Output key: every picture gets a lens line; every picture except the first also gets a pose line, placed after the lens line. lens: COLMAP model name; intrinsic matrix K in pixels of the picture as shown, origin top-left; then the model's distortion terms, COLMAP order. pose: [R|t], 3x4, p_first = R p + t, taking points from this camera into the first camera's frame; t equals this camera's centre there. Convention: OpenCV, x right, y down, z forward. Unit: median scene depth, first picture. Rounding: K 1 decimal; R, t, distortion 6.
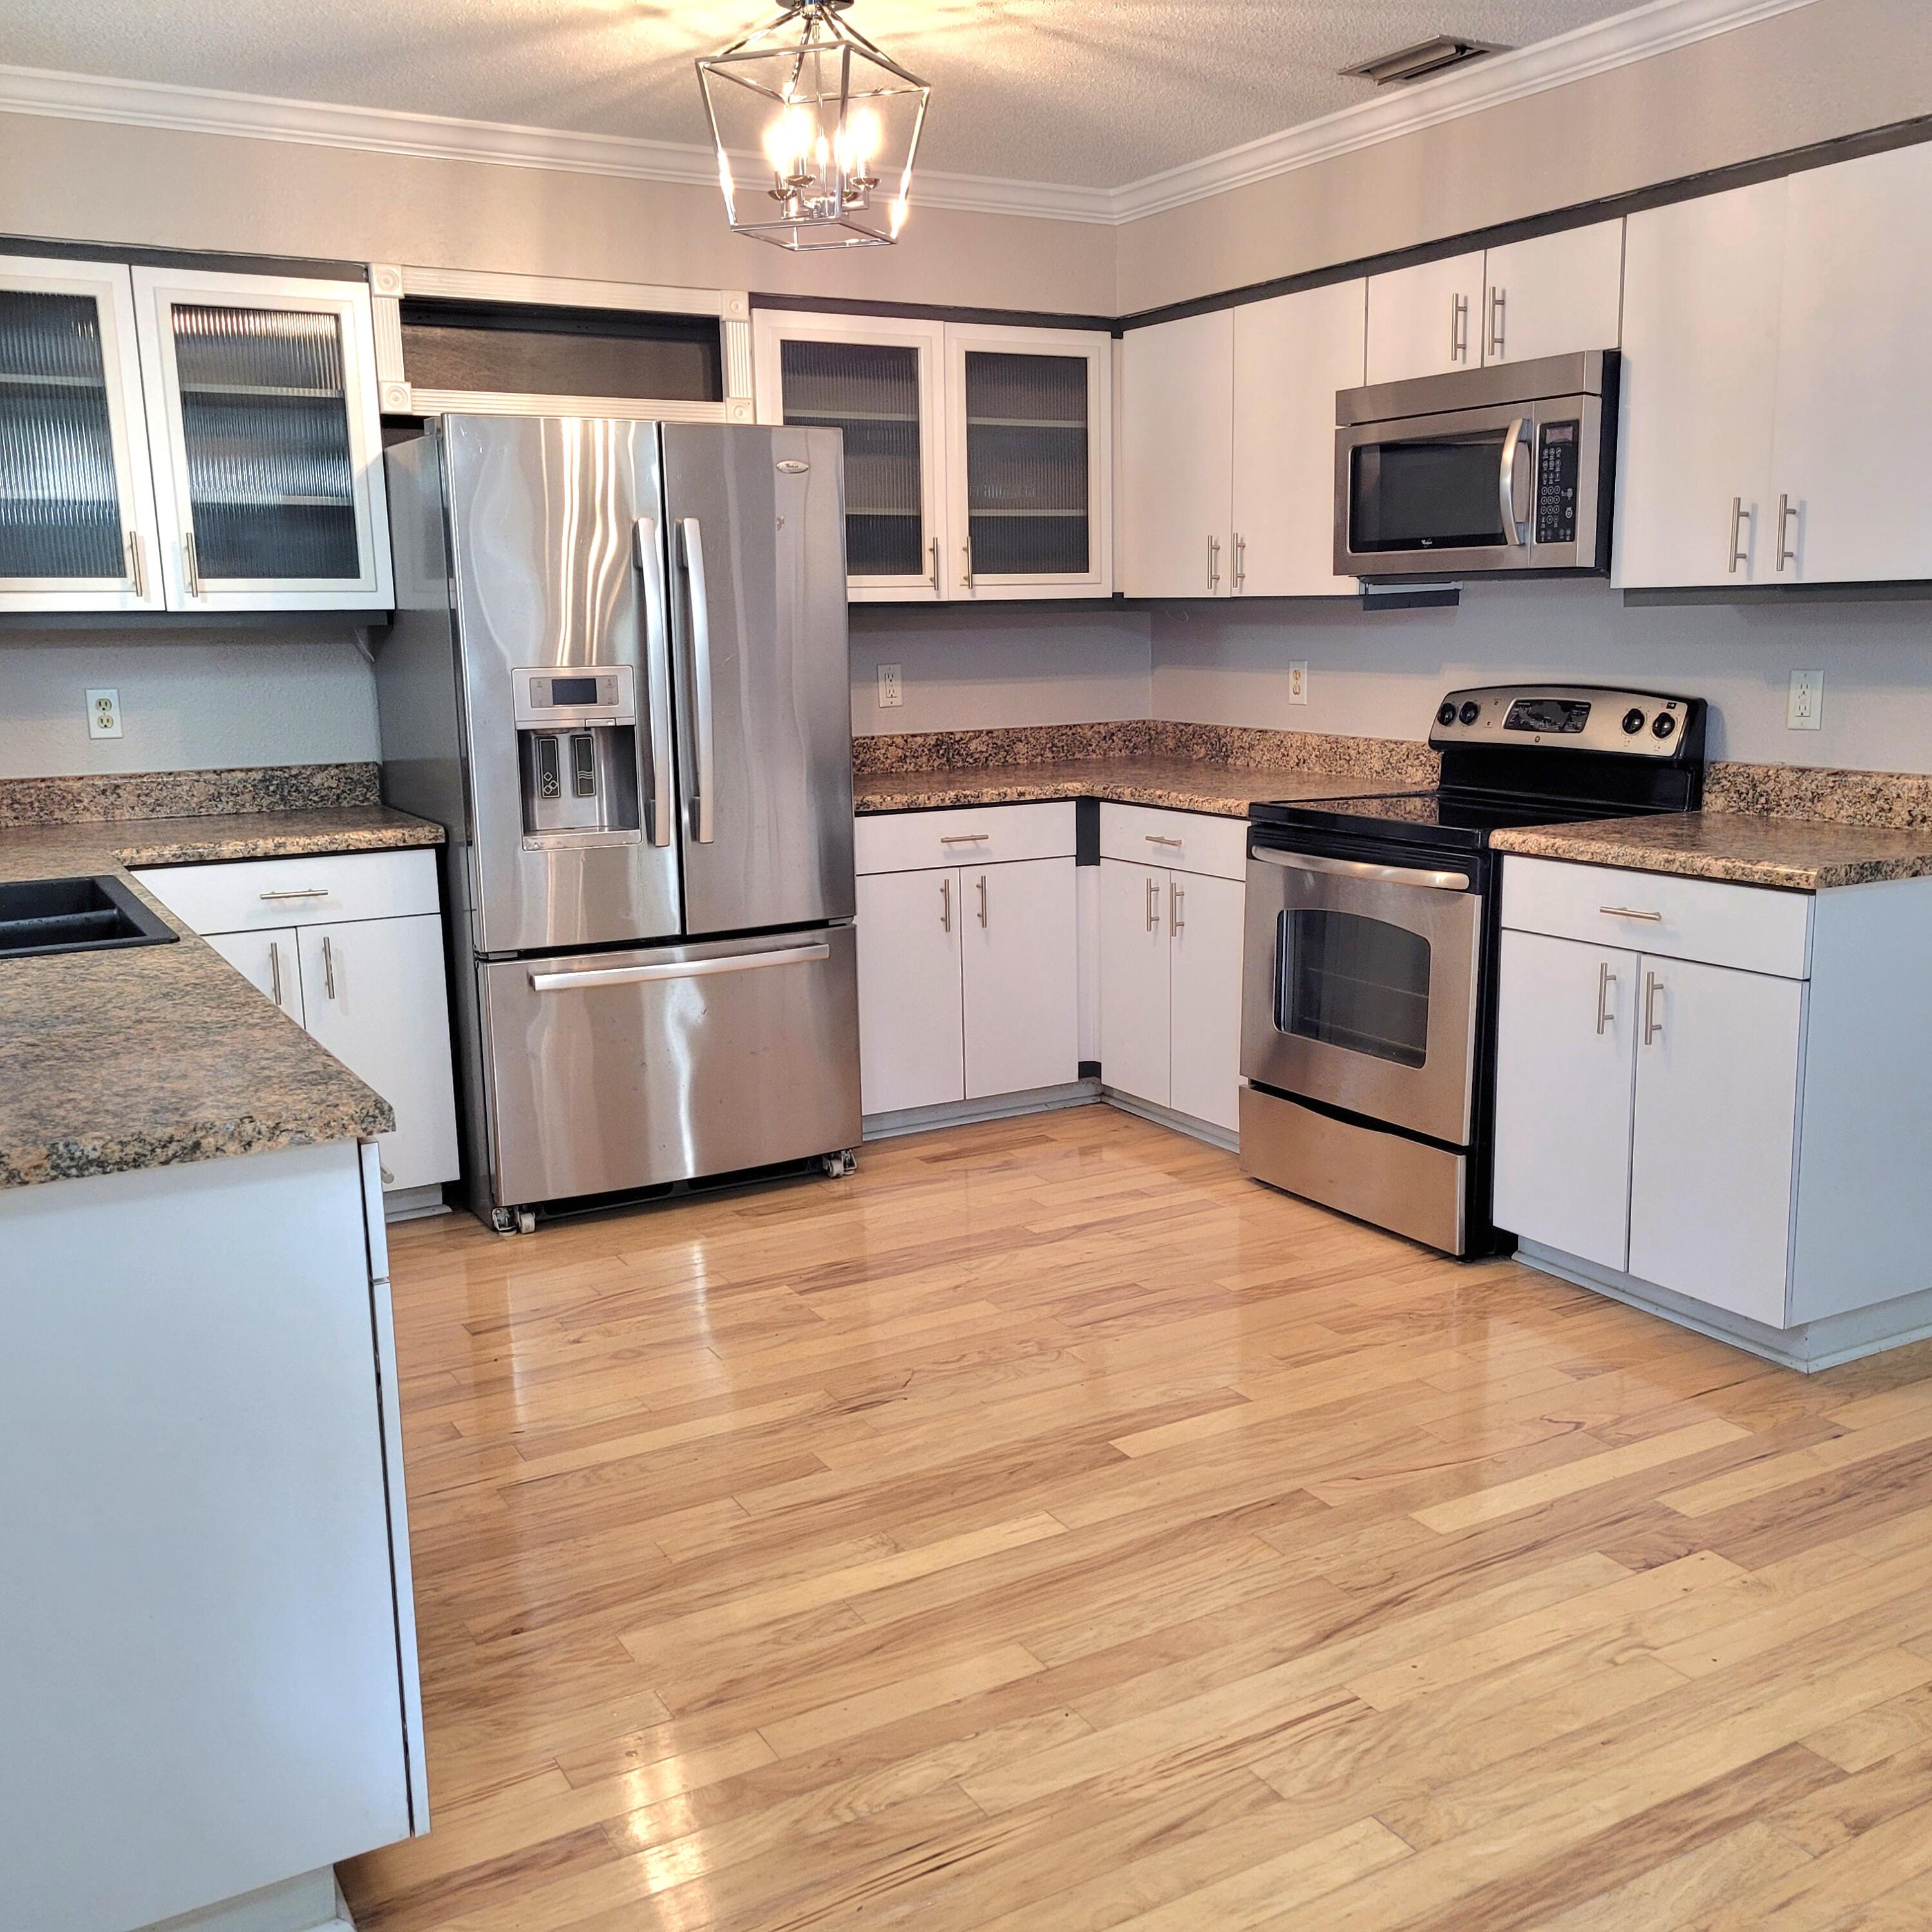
lens RADIAL K [[1932.3, 0, 993.7], [0, 1932.3, 965.2], [0, 0, 1]] dist [0.056922, -0.037456]
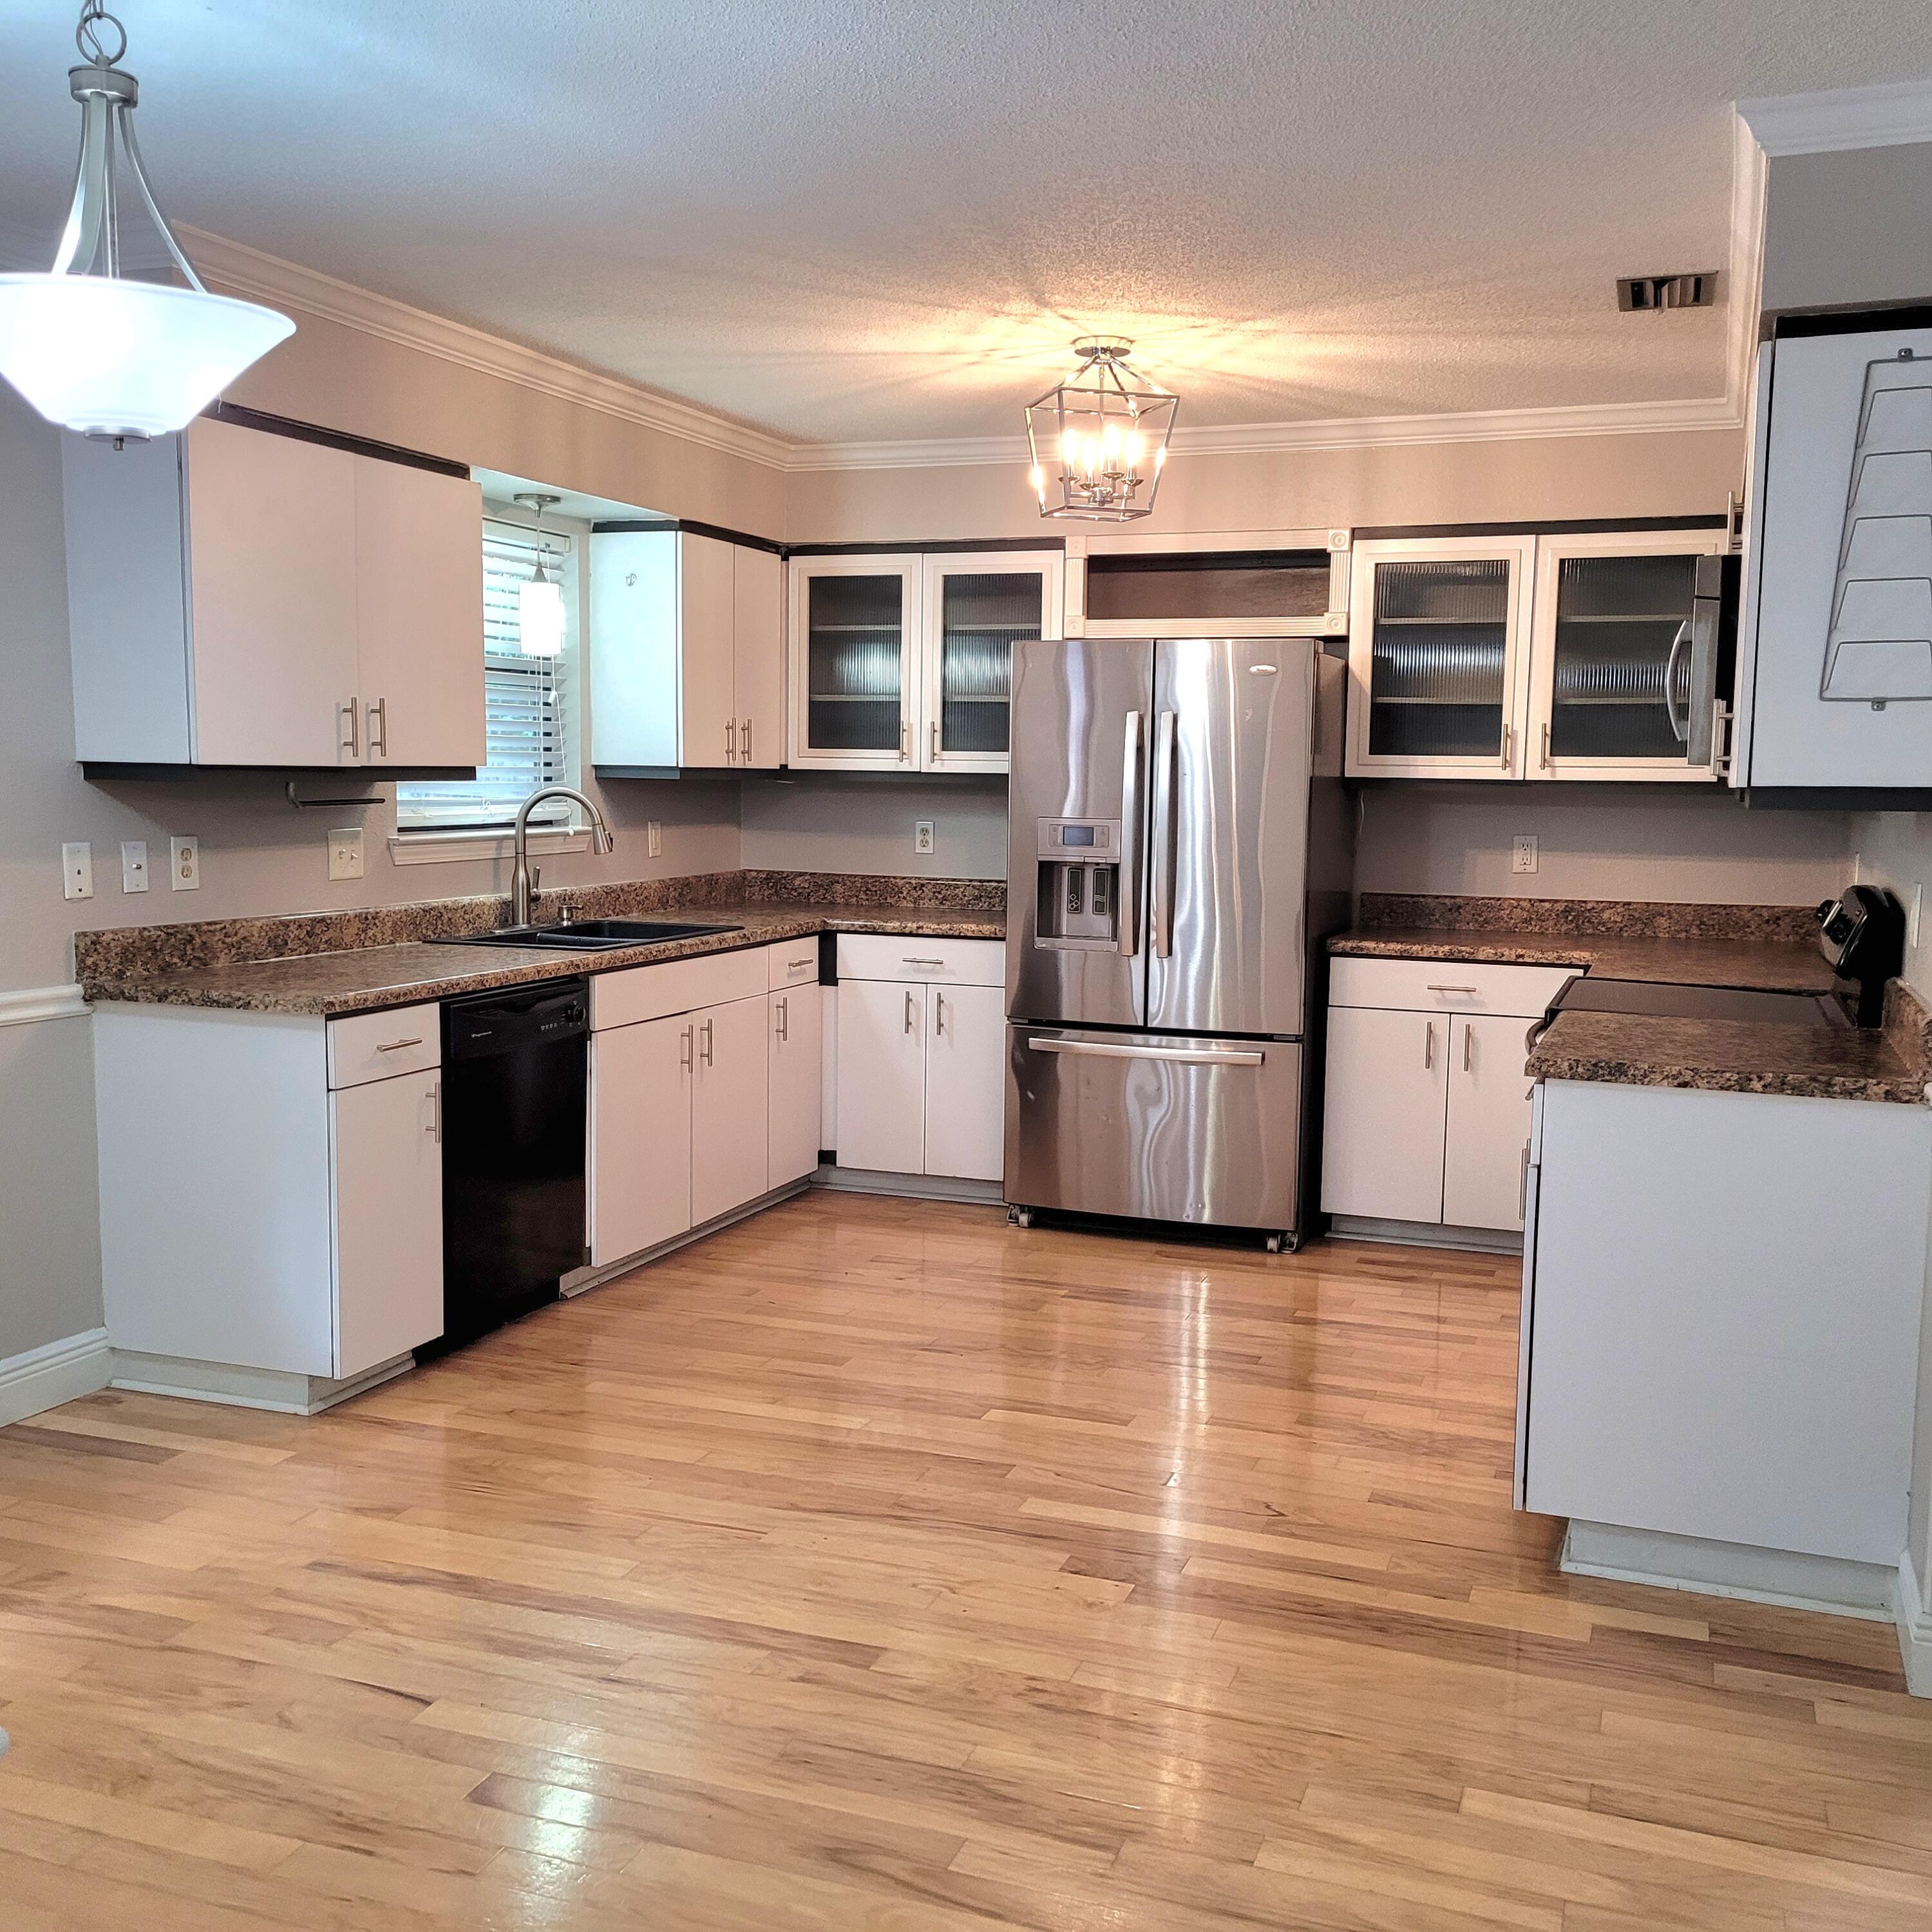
lens RADIAL K [[1932.3, 0, 993.7], [0, 1932.3, 965.2], [0, 0, 1]] dist [0.056922, -0.037456]
pose [[0.638167, 0.103929, -0.762851, 0.749537], [-0.165677, 0.986171, -0.004244, -0.033558], [0.751860, 0.129095, 0.646560, 0.079864]]
